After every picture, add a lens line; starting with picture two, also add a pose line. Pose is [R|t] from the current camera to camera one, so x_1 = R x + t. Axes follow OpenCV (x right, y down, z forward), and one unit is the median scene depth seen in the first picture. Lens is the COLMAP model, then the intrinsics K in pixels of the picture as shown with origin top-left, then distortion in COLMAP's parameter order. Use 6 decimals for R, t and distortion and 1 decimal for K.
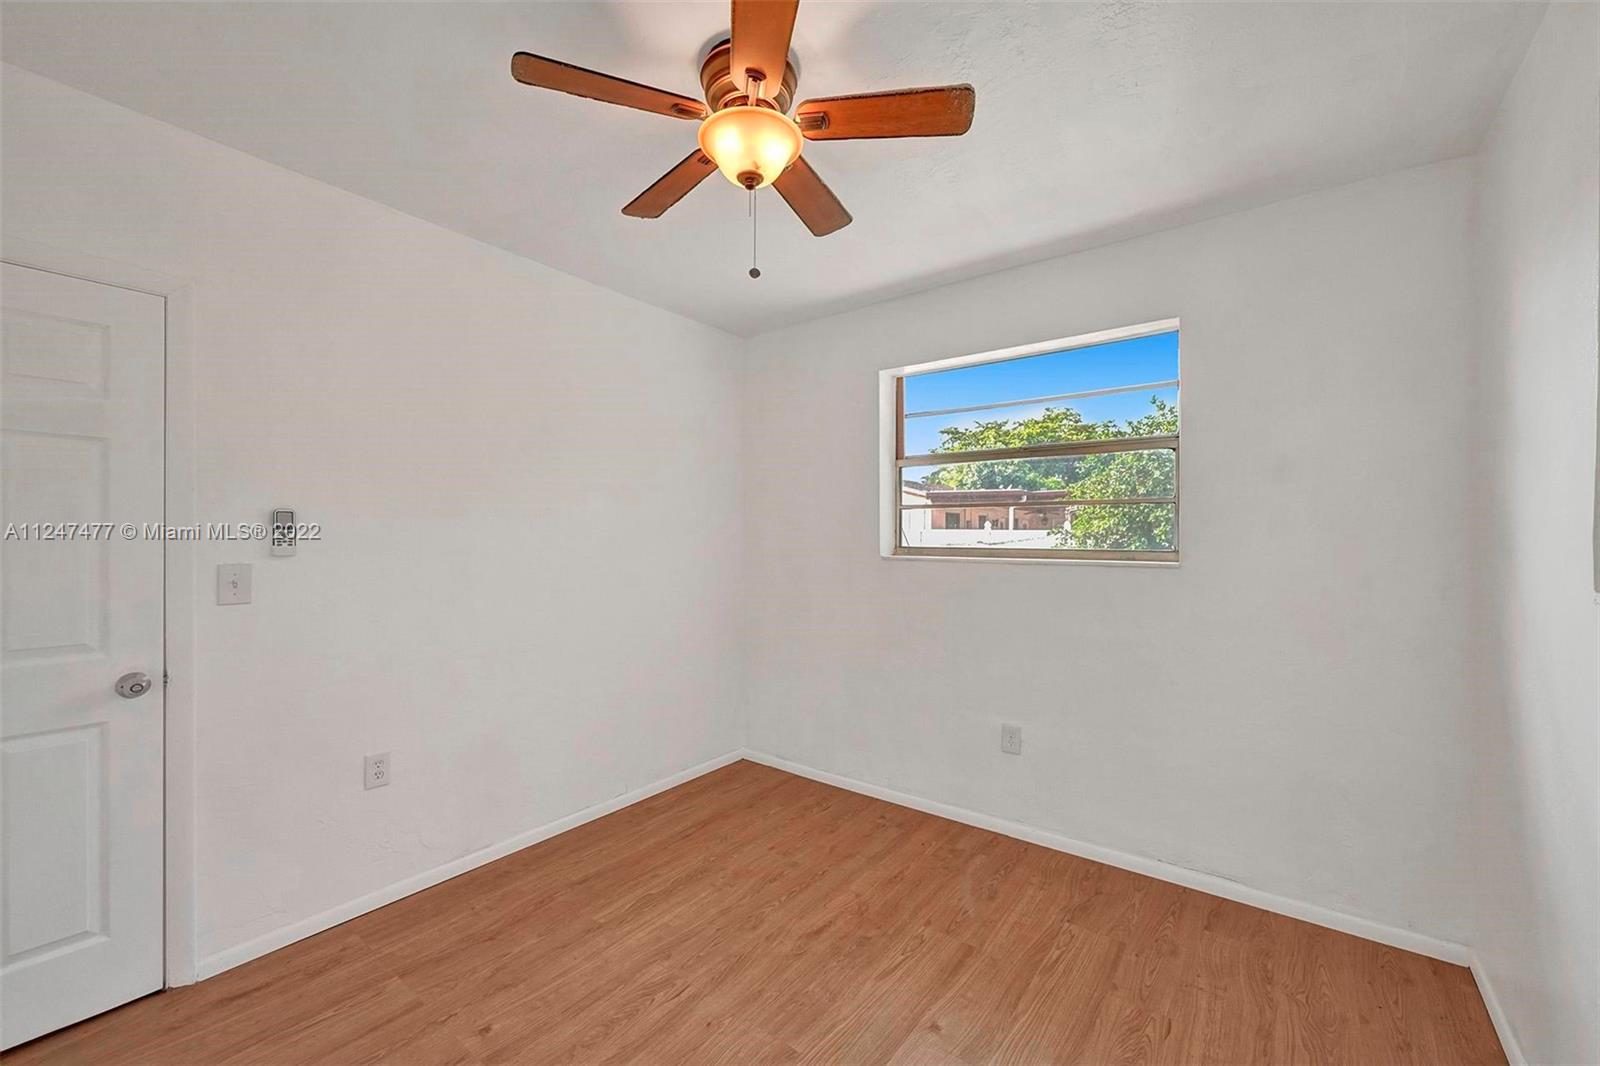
lens RADIAL K [[653.9, 0, 792.0], [0, 653.9, 533.1], [0, 0, 1]] dist [-0.002253, 0.000594]
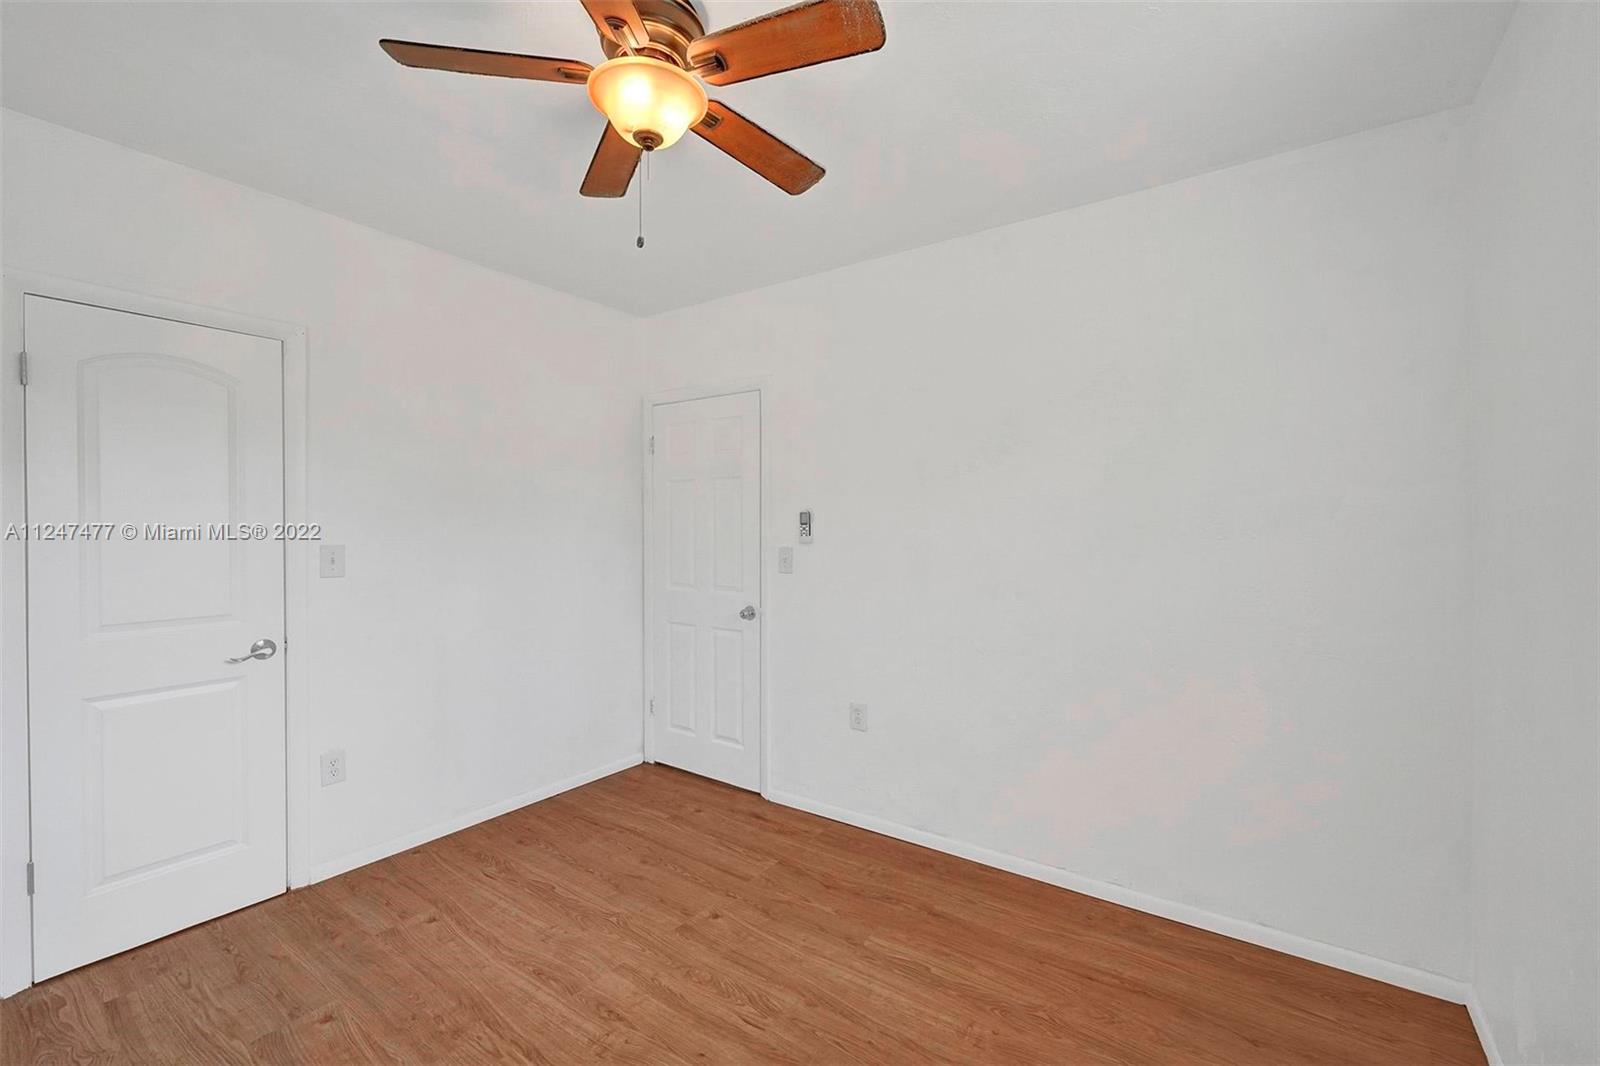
lens RADIAL K [[653.9, 0, 804.8], [0, 653.9, 530.6], [0, 0, 1]] dist [-0.002253, 0.000594]
pose [[0.046508, 0.003068, -0.998913, 0.652603], [0.002294, 0.999992, 0.003178, 0.002135], [0.998915, -0.002439, 0.046500, 0.895665]]
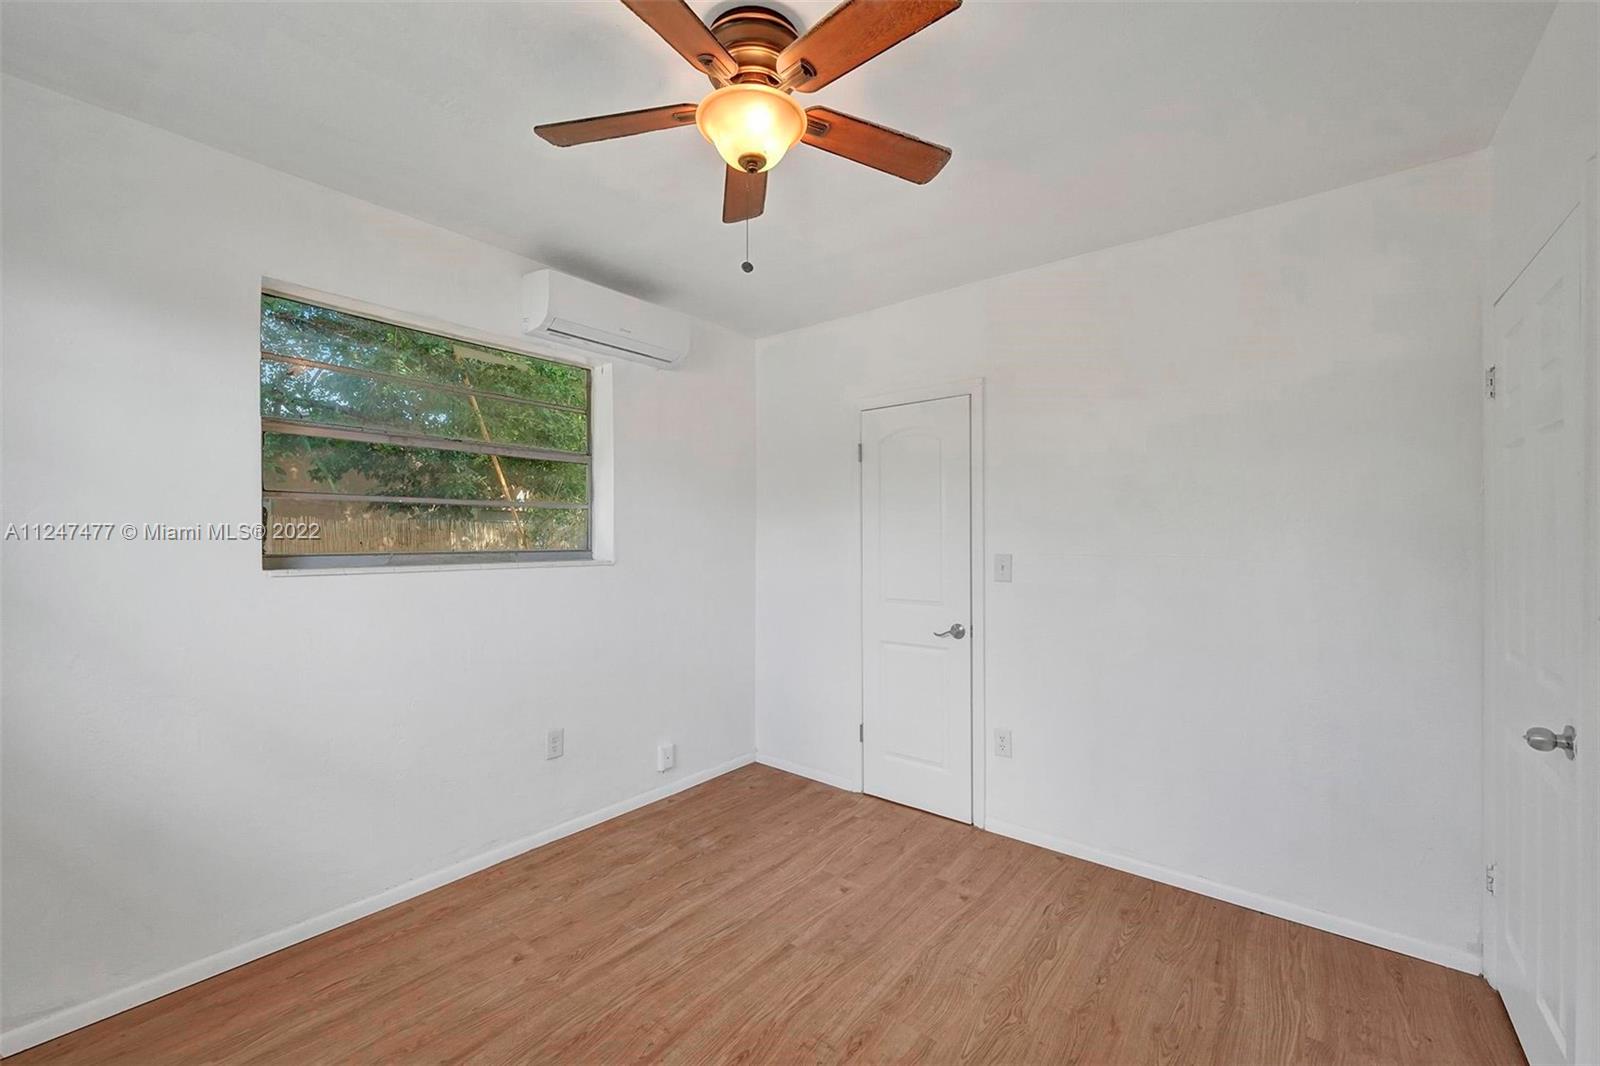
lens RADIAL K [[653.9, 0, 797.4], [0, 653.9, 539.5], [0, 0, 1]] dist [-0.002253, 0.000594]
pose [[-0.999942, -0.005286, 0.009416, -0.106474], [-0.005319, 0.999980, -0.003491, 0.004861], [-0.009398, -0.003541, -0.999950, 1.478026]]
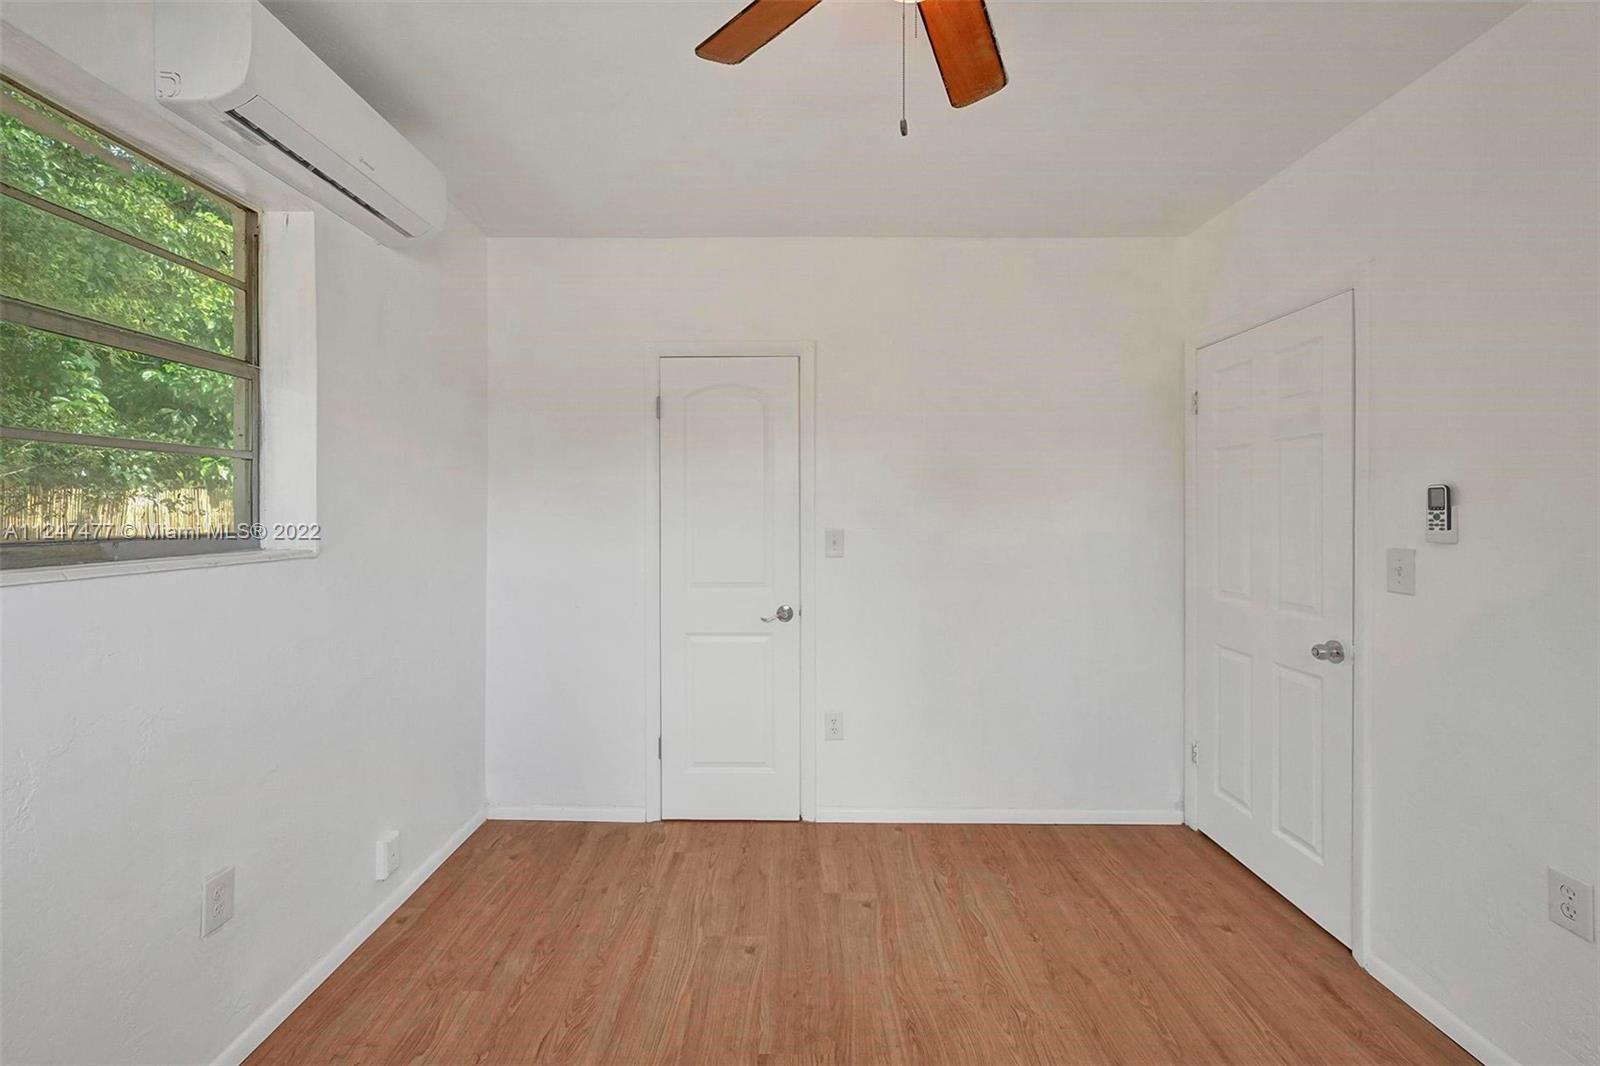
lens RADIAL K [[653.9, 0, 804.0], [0, 653.9, 513.6], [0, 0, 1]] dist [-0.002253, 0.000594]
pose [[-0.785989, -0.004065, -0.618227, 0.326052], [-0.001933, 0.999990, -0.004118, 0.003216], [0.618238, -0.002042, -0.785989, 1.104610]]
